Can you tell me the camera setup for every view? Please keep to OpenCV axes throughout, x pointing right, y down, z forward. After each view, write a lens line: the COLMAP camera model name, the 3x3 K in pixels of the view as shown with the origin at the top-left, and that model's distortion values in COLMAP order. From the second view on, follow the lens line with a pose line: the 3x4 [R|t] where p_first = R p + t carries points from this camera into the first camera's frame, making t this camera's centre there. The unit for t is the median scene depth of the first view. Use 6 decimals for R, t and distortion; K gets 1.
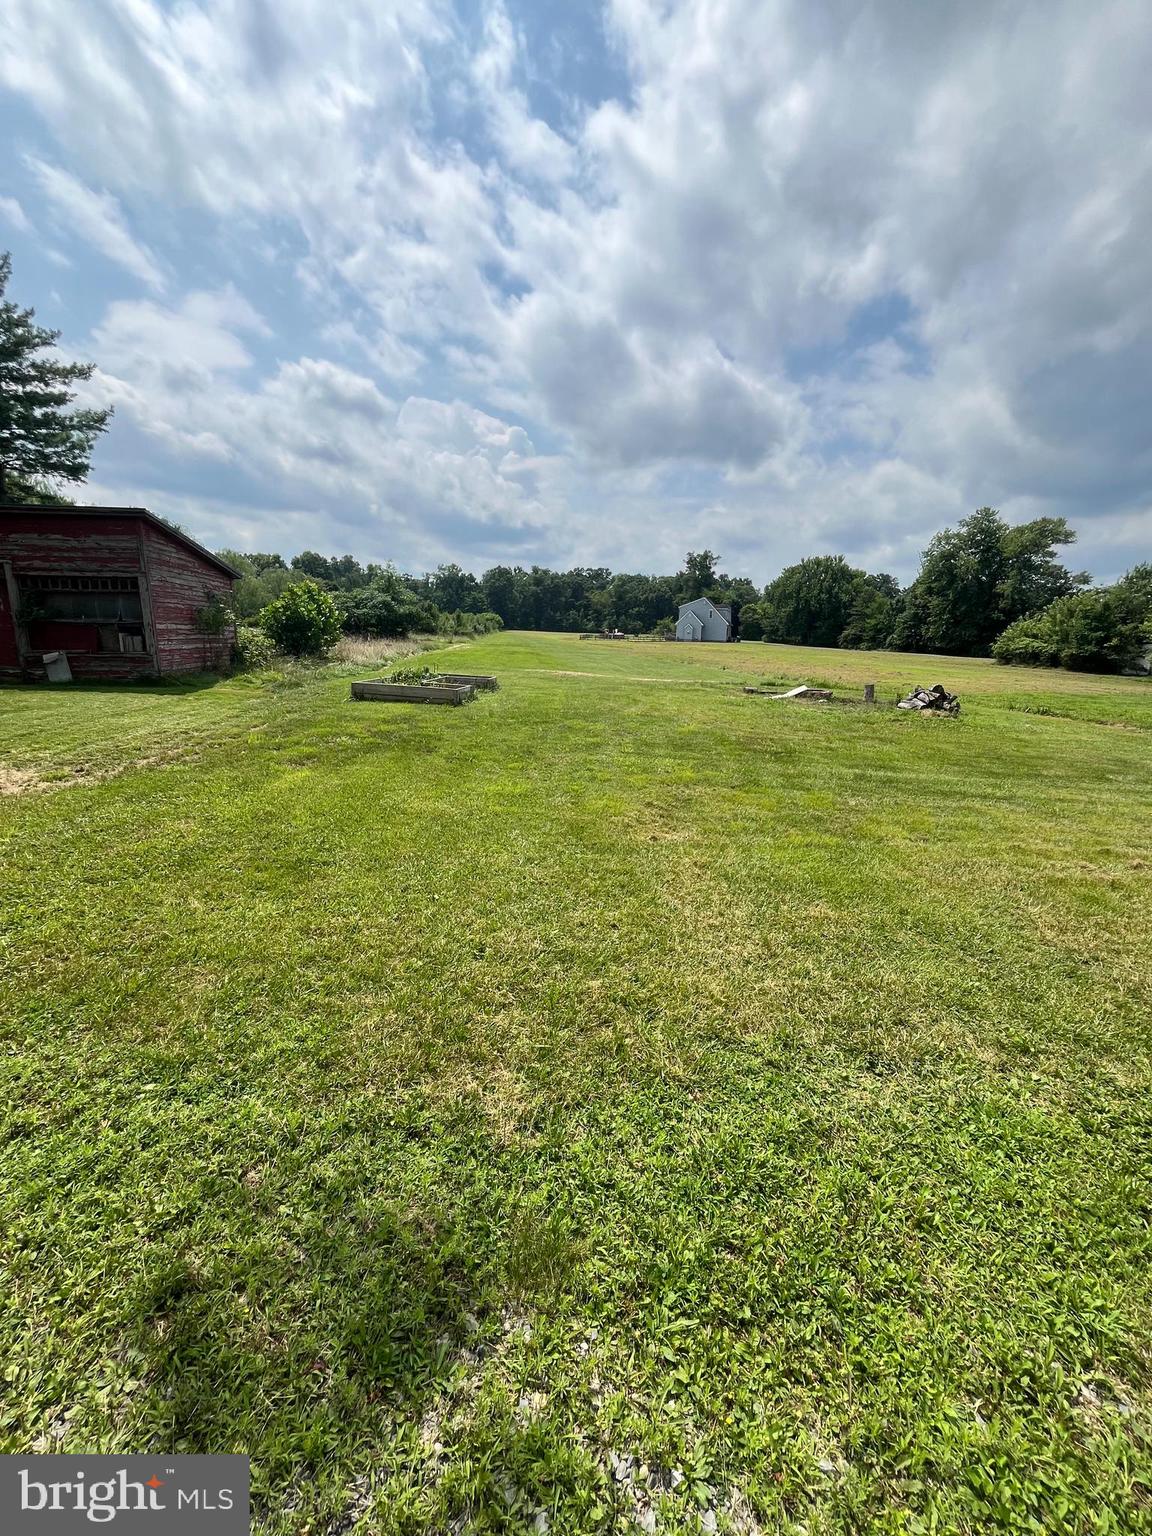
lens RADIAL K [[623.9, 0, 578.2], [0, 623.9, 769.3], [0, 0, 1]] dist [-0.005307, 0.000651]
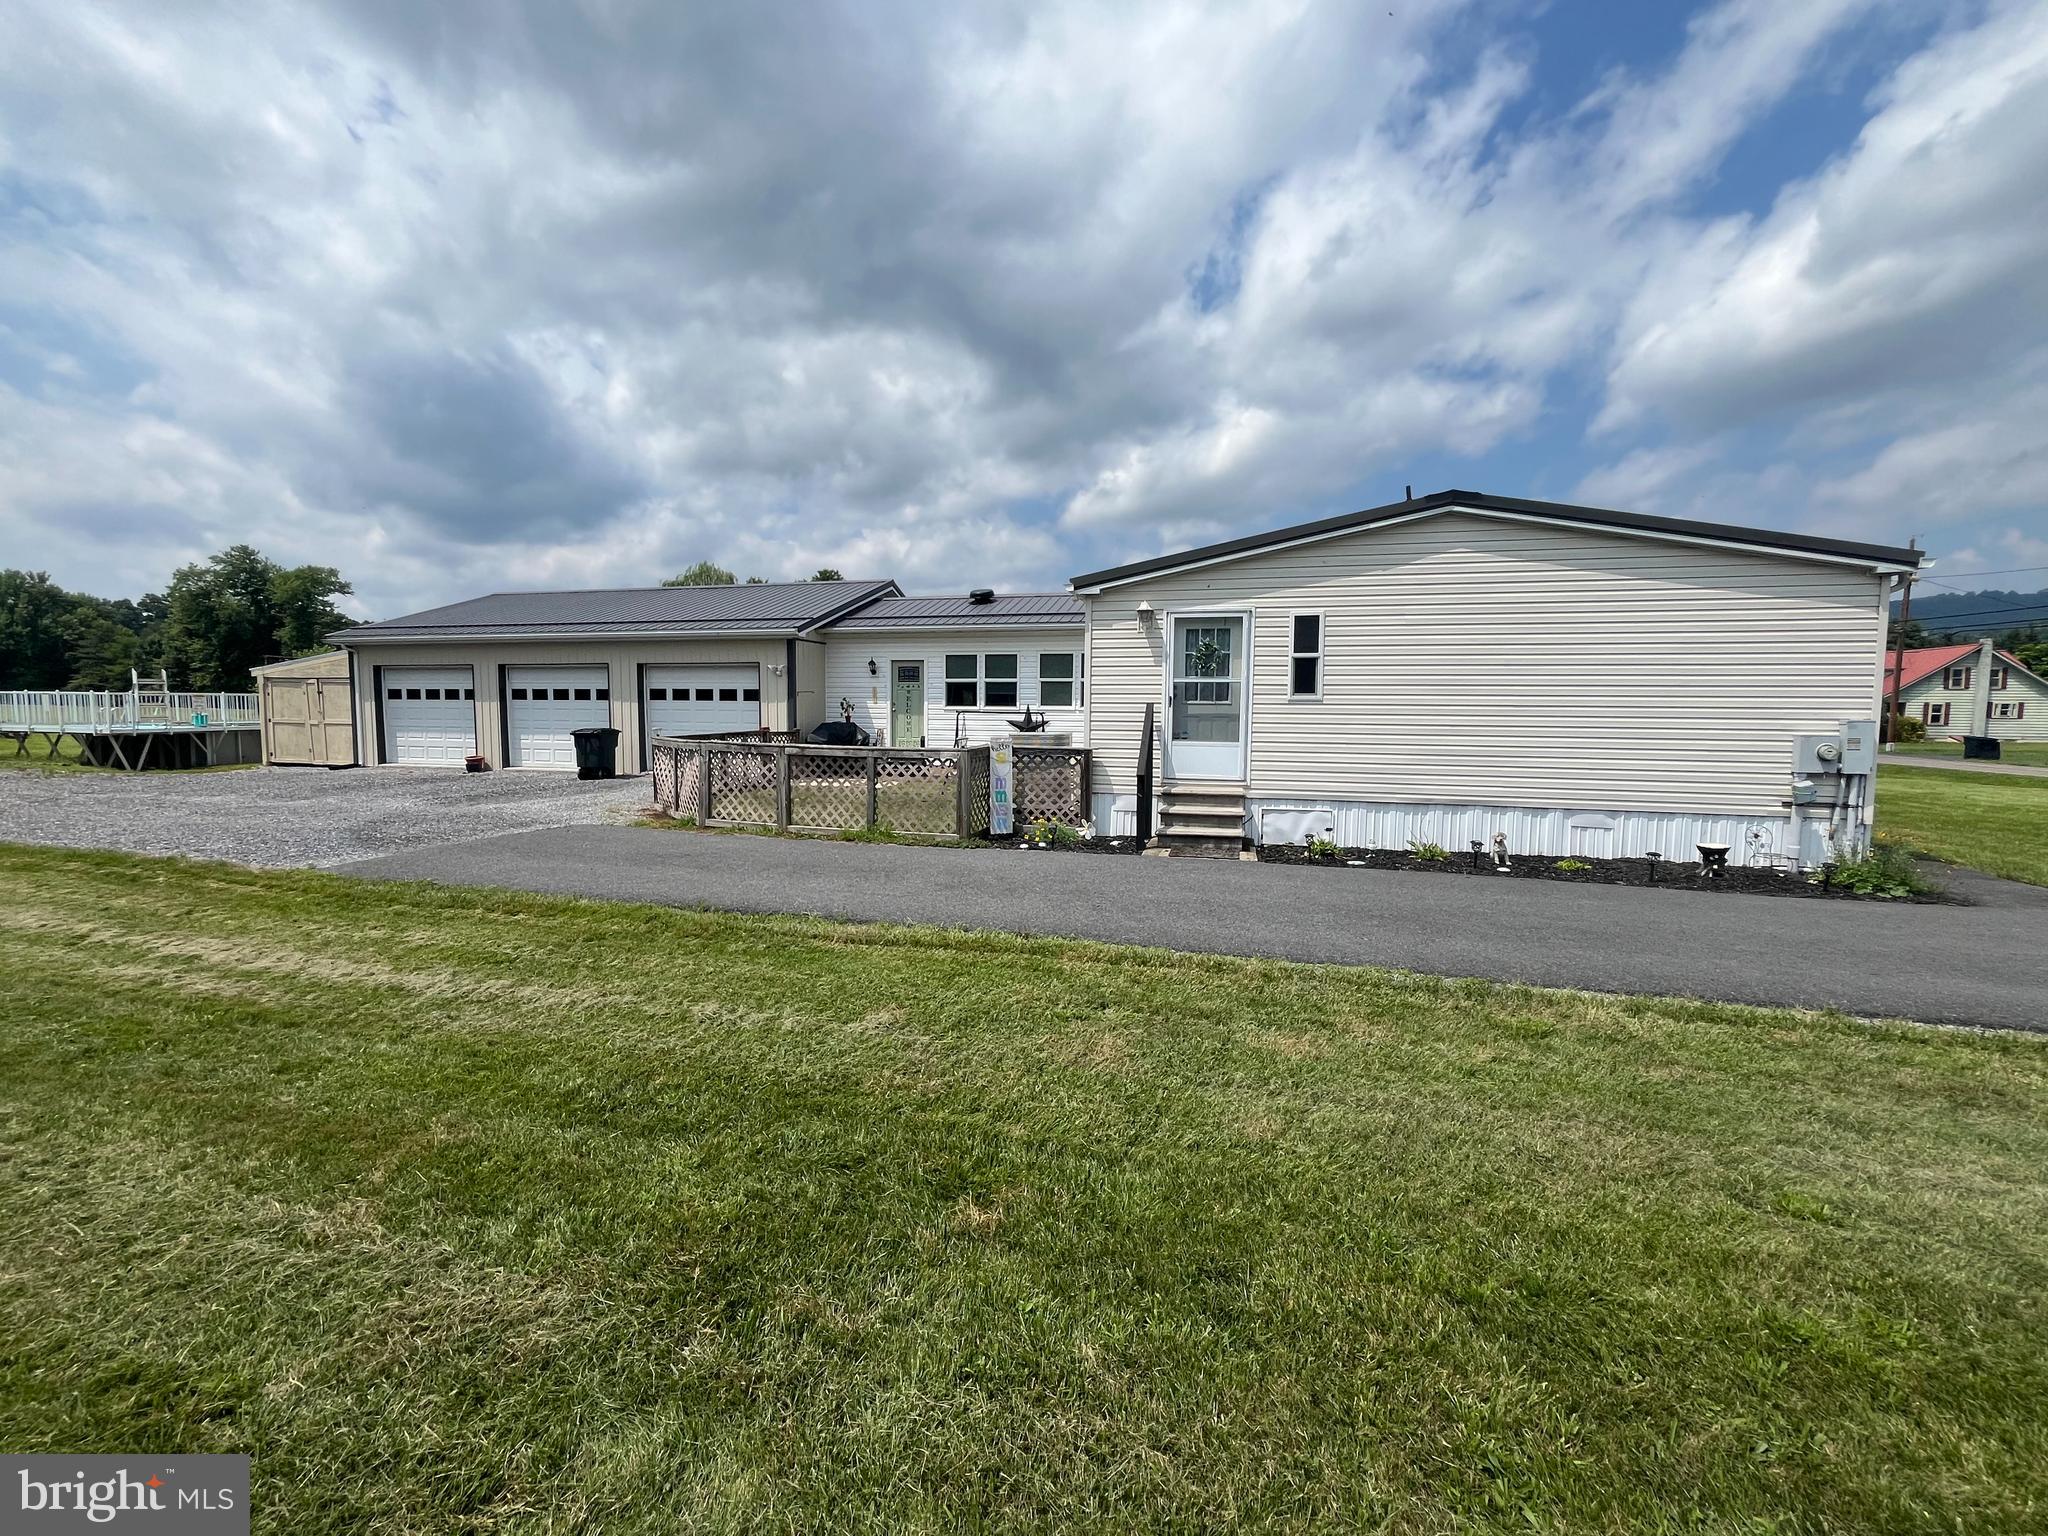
lens RADIAL K [[831.9, 0, 1016.8], [0, 831.9, 773.0], [0, 0, 1]] dist [-0.005307, 0.000651]
pose [[0.359595, -0.102091, 0.927507, -0.082073], [0.203049, 0.978739, 0.029008, 0.090225], [-0.910748, 0.177898, 0.372679, -0.392807]]
